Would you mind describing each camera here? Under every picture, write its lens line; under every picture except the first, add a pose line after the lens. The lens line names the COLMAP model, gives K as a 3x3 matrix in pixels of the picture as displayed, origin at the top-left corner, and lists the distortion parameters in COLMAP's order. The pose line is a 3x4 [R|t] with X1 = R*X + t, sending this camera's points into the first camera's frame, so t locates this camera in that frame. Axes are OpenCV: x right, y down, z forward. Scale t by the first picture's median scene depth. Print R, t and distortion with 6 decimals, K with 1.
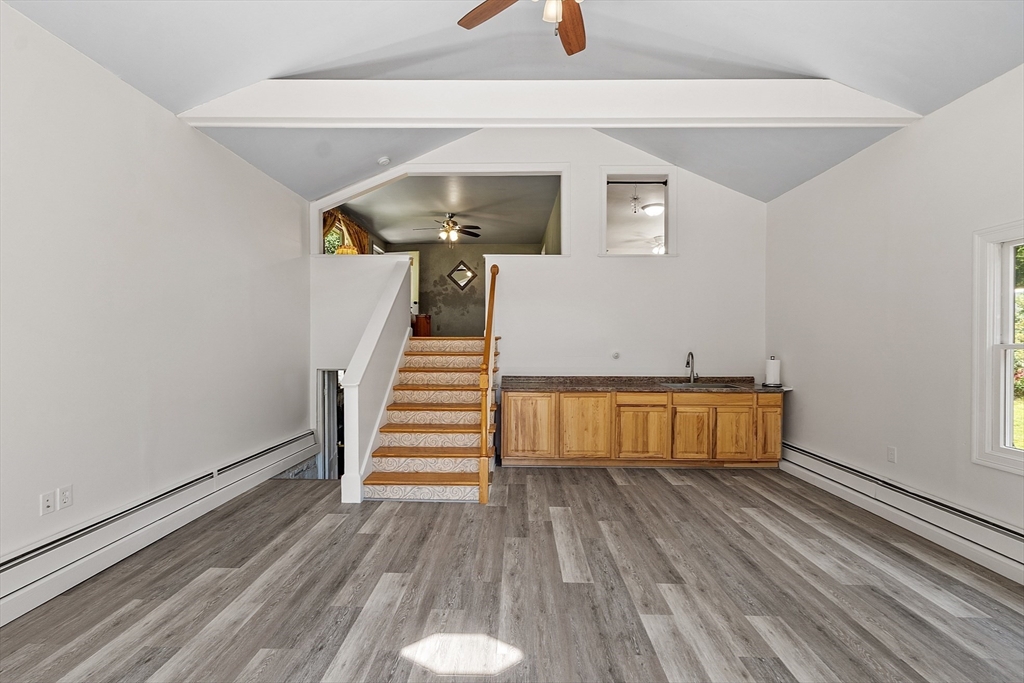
lens RADIAL K [[452.5, 0, 504.3], [0, 452.5, 347.0], [0, 0, 1]] dist [0.003586, -0.000949]
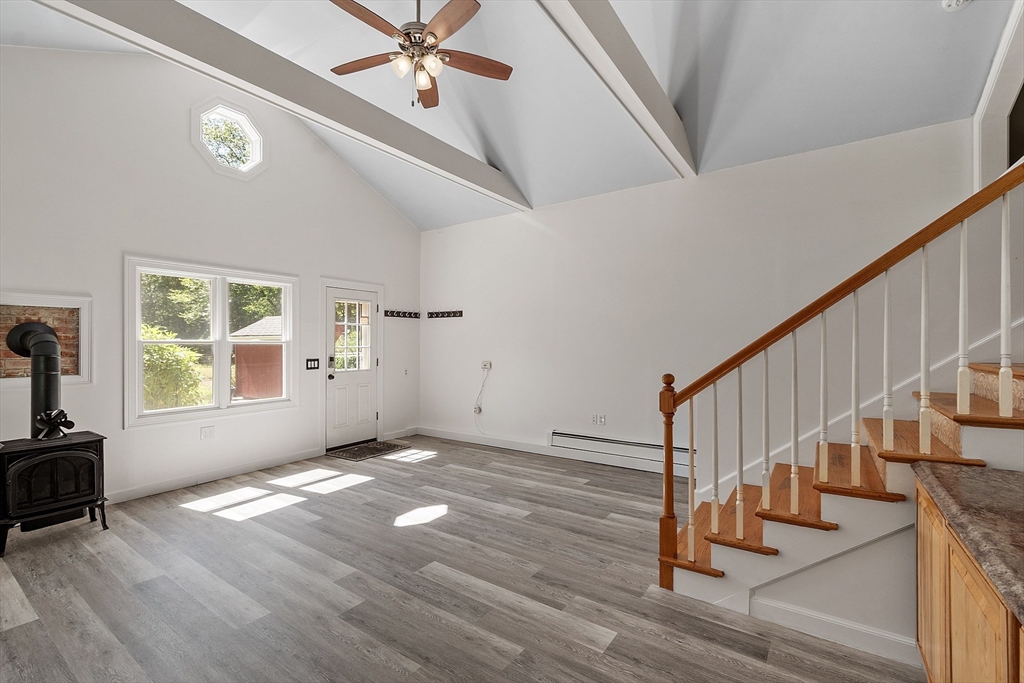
lens RADIAL K [[459.2, 0, 501.1], [0, 459.2, 339.8], [0, 0, 1]] dist [0.000146, 0.000099]
pose [[-0.561744, -0.008821, -0.827264, 0.517679], [-0.011611, 0.999929, -0.002778, -0.007309], [0.827230, 0.008045, -0.561806, 0.942686]]
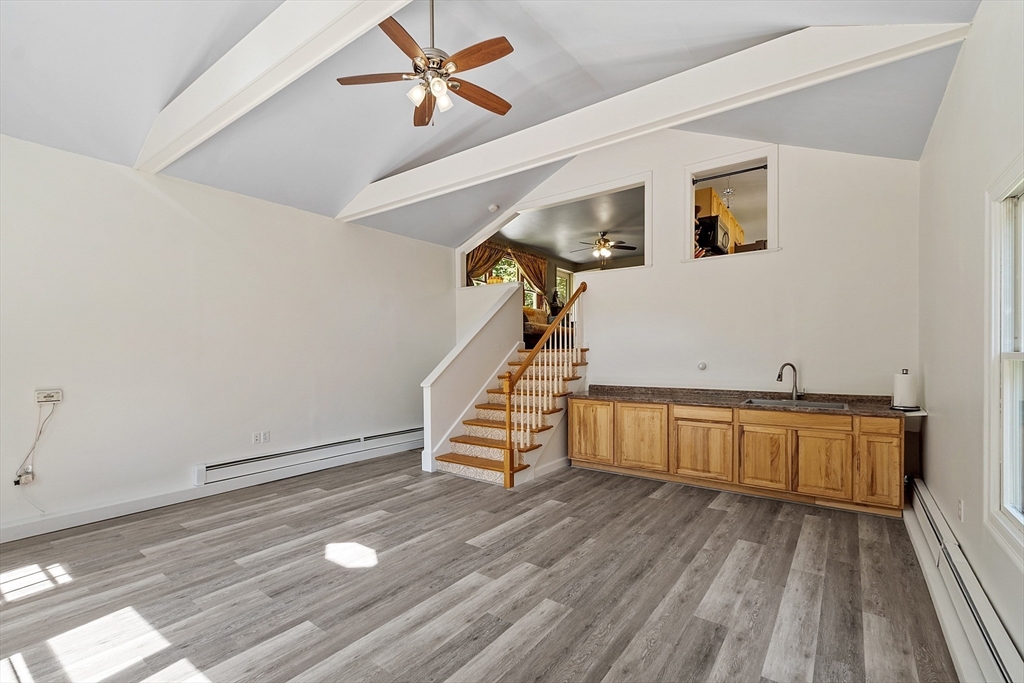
lens RADIAL K [[449.0, 0, 507.4], [0, 449.0, 358.9], [0, 0, 1]] dist [0.001354, 0.000412]
pose [[0.814924, -0.002081, -0.579564, 0.518609], [0.003479, 0.999993, 0.001301, 0.000590], [0.579557, -0.003077, 0.814926, 0.021069]]
